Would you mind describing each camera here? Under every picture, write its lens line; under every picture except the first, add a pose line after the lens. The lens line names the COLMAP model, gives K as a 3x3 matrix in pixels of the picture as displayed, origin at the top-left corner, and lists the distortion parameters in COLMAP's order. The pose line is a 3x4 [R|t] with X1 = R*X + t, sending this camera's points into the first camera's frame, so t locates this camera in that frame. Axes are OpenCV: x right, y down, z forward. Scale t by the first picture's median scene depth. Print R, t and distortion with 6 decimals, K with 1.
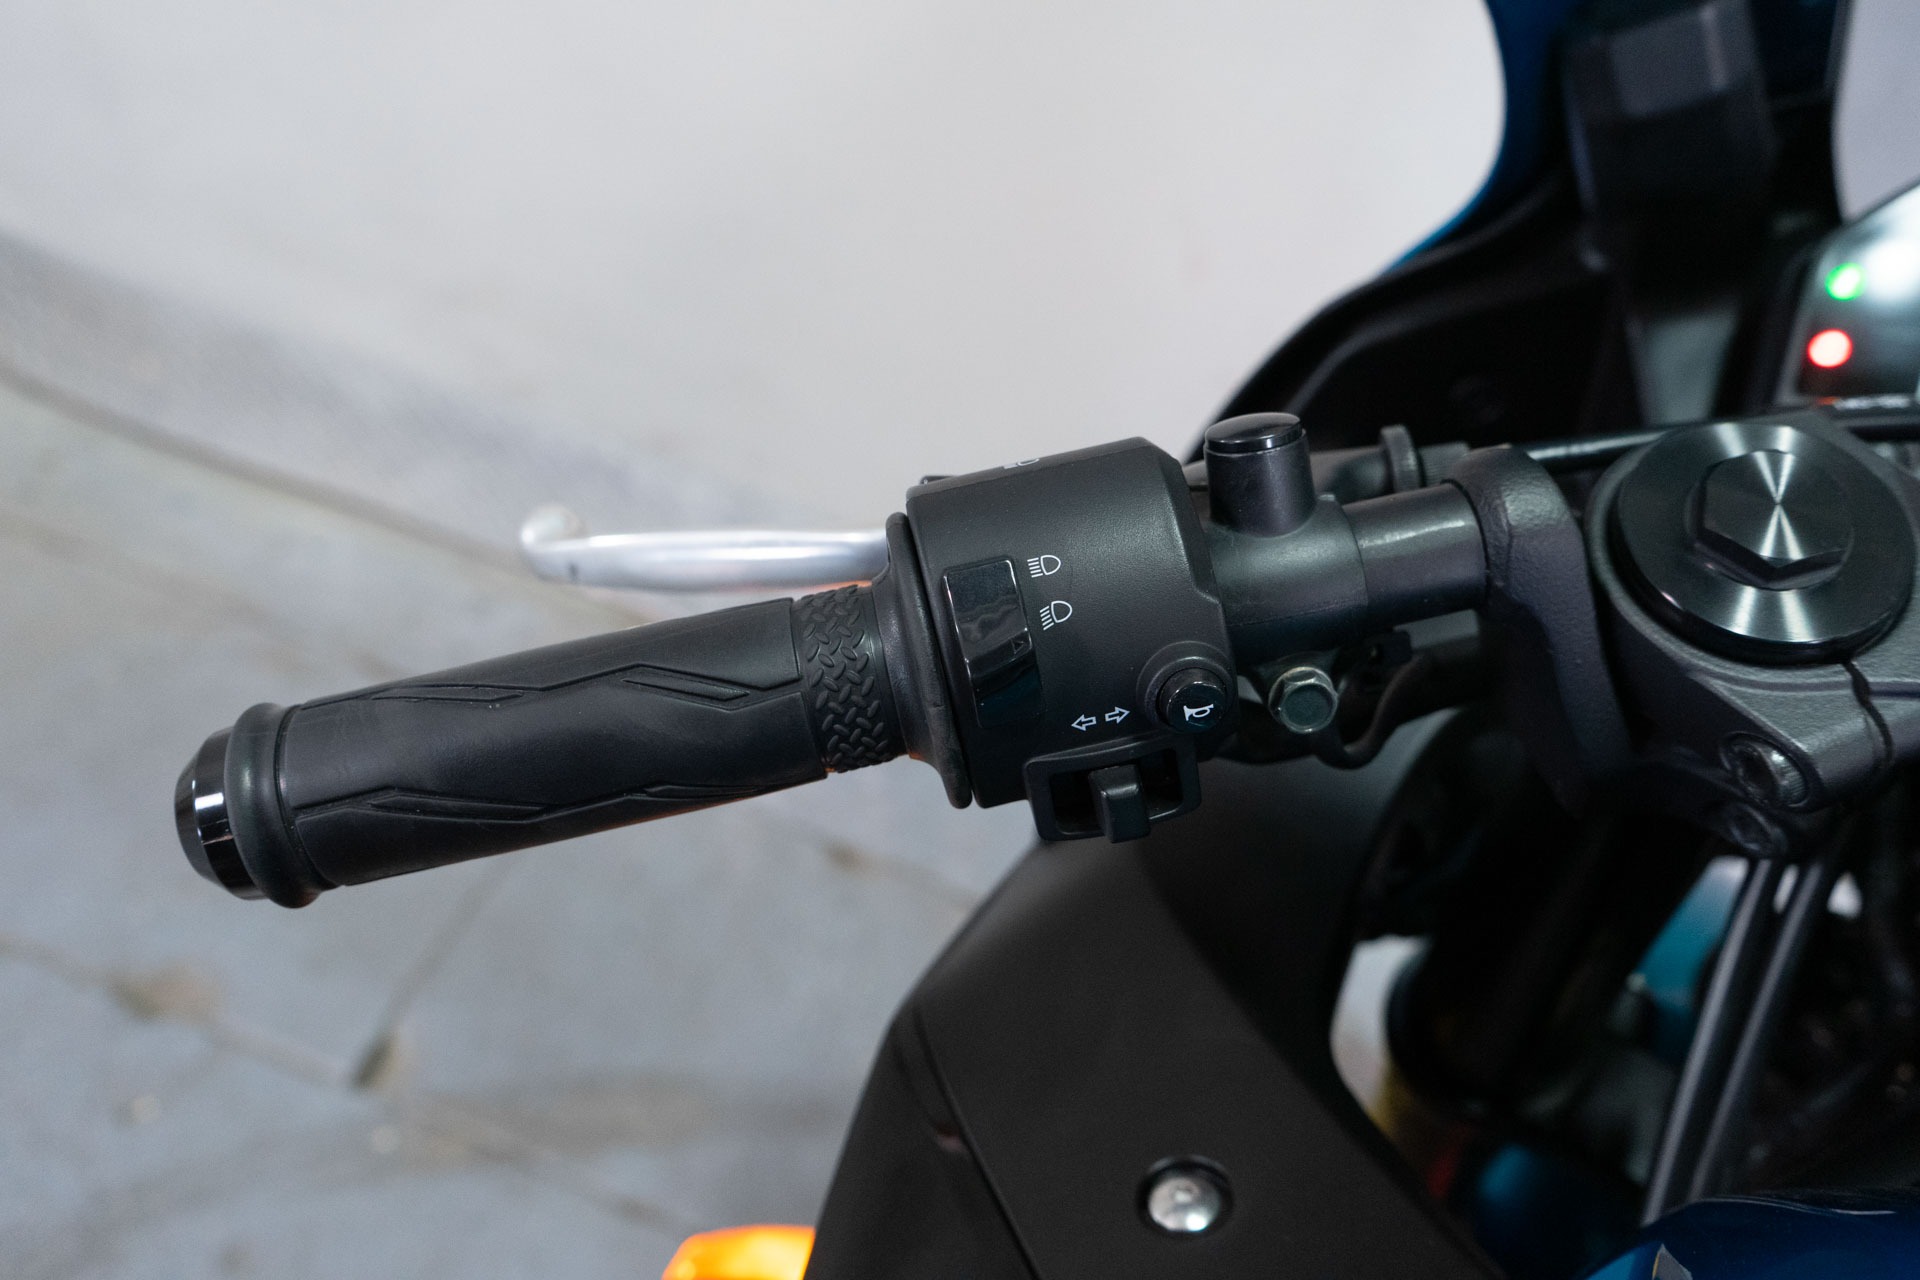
lens RADIAL K [[1820.0, 0, 960.0], [0, 1820.0, 640.0], [0, 0, 1]] dist [-0.007470, -0.004678]
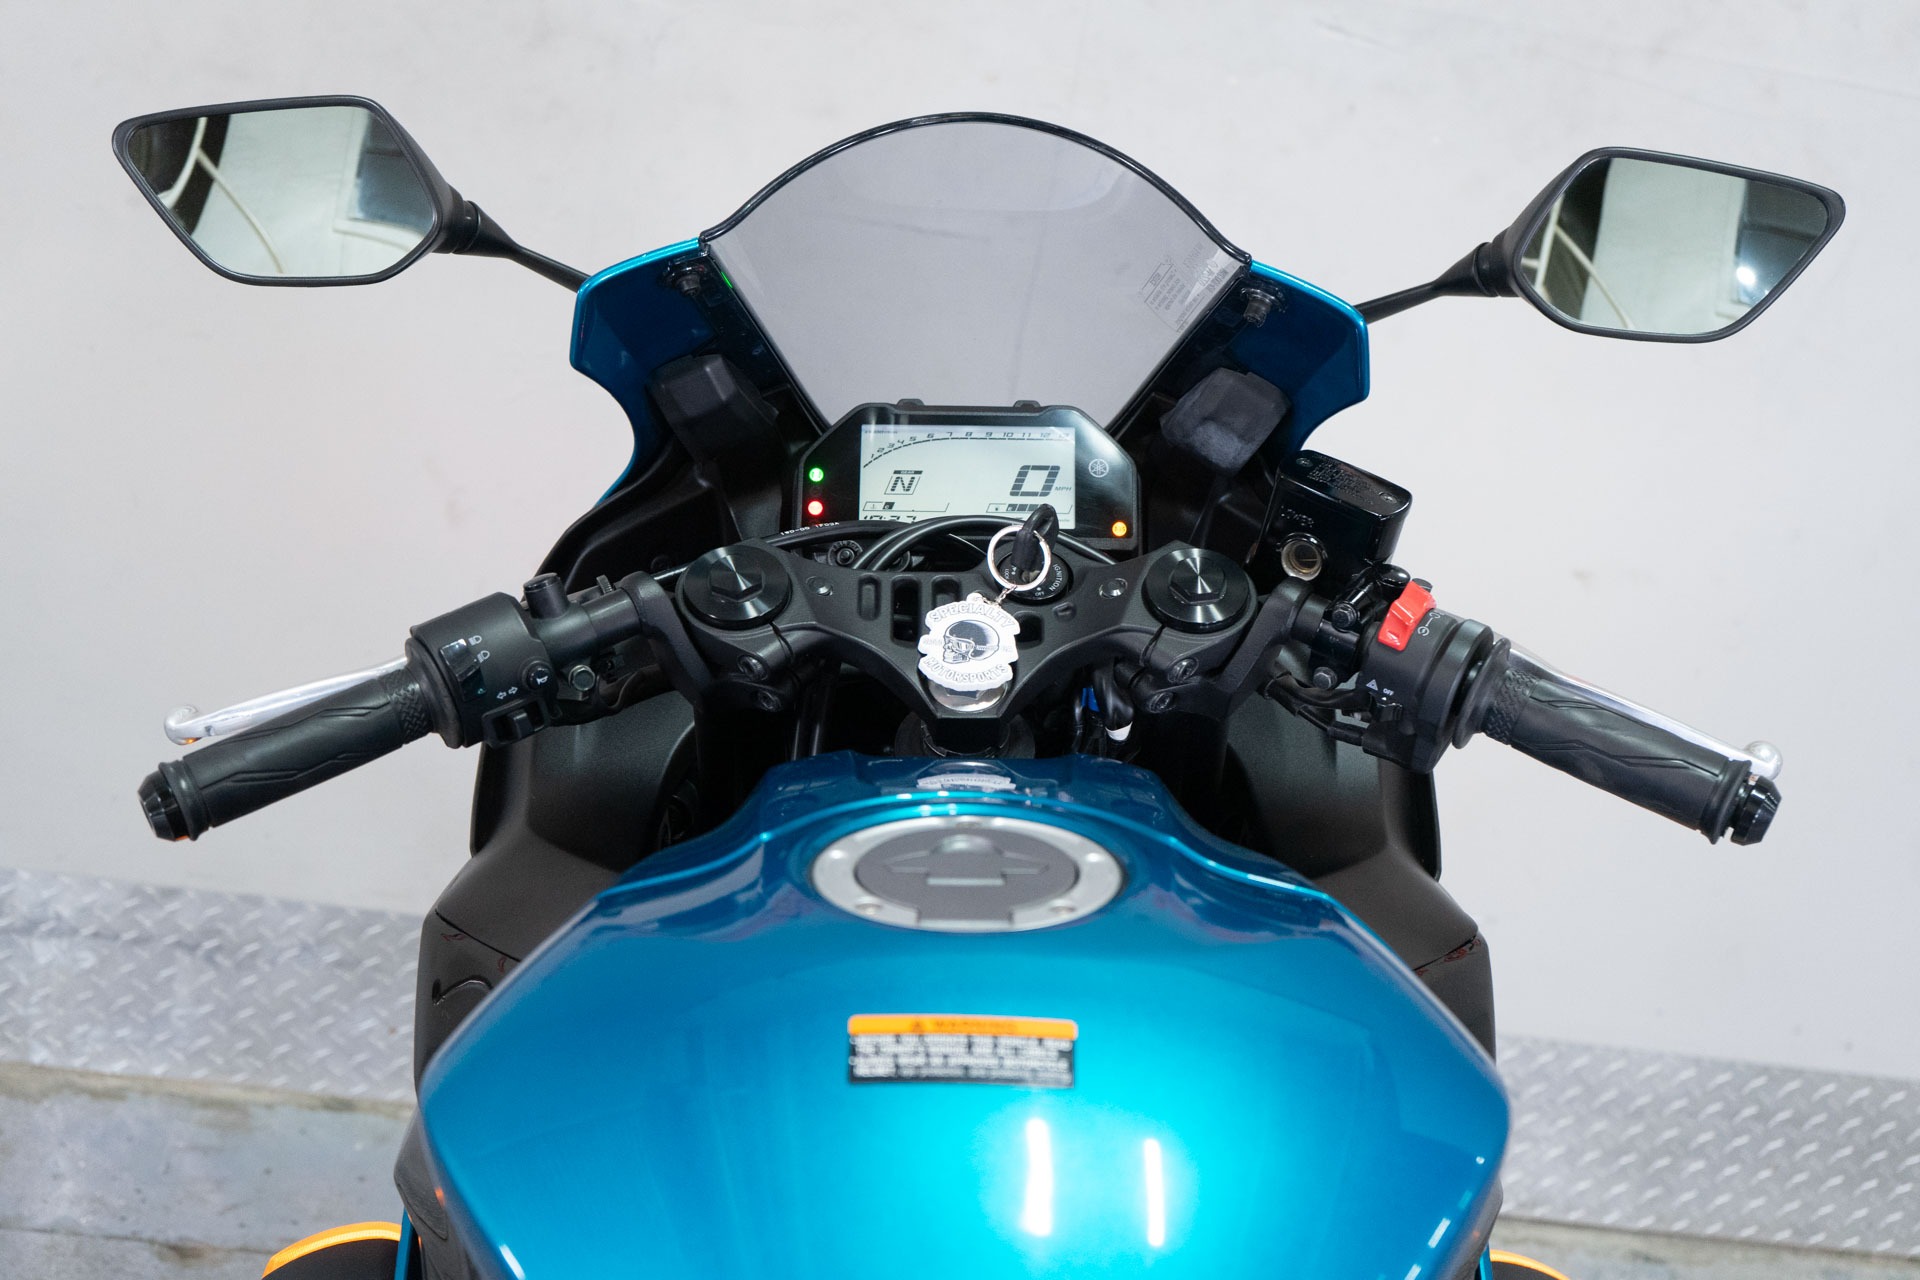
lens RADIAL K [[2595.6, 0, 960.0], [0, 2595.6, 640.0], [0, 0, 1]] dist [0.020974, 0.009771]
pose [[0.931647, -0.181910, 0.314551, -0.468437], [0.225705, 0.968122, -0.108619, 0.509470], [-0.284765, 0.172190, 0.943006, -2.683404]]
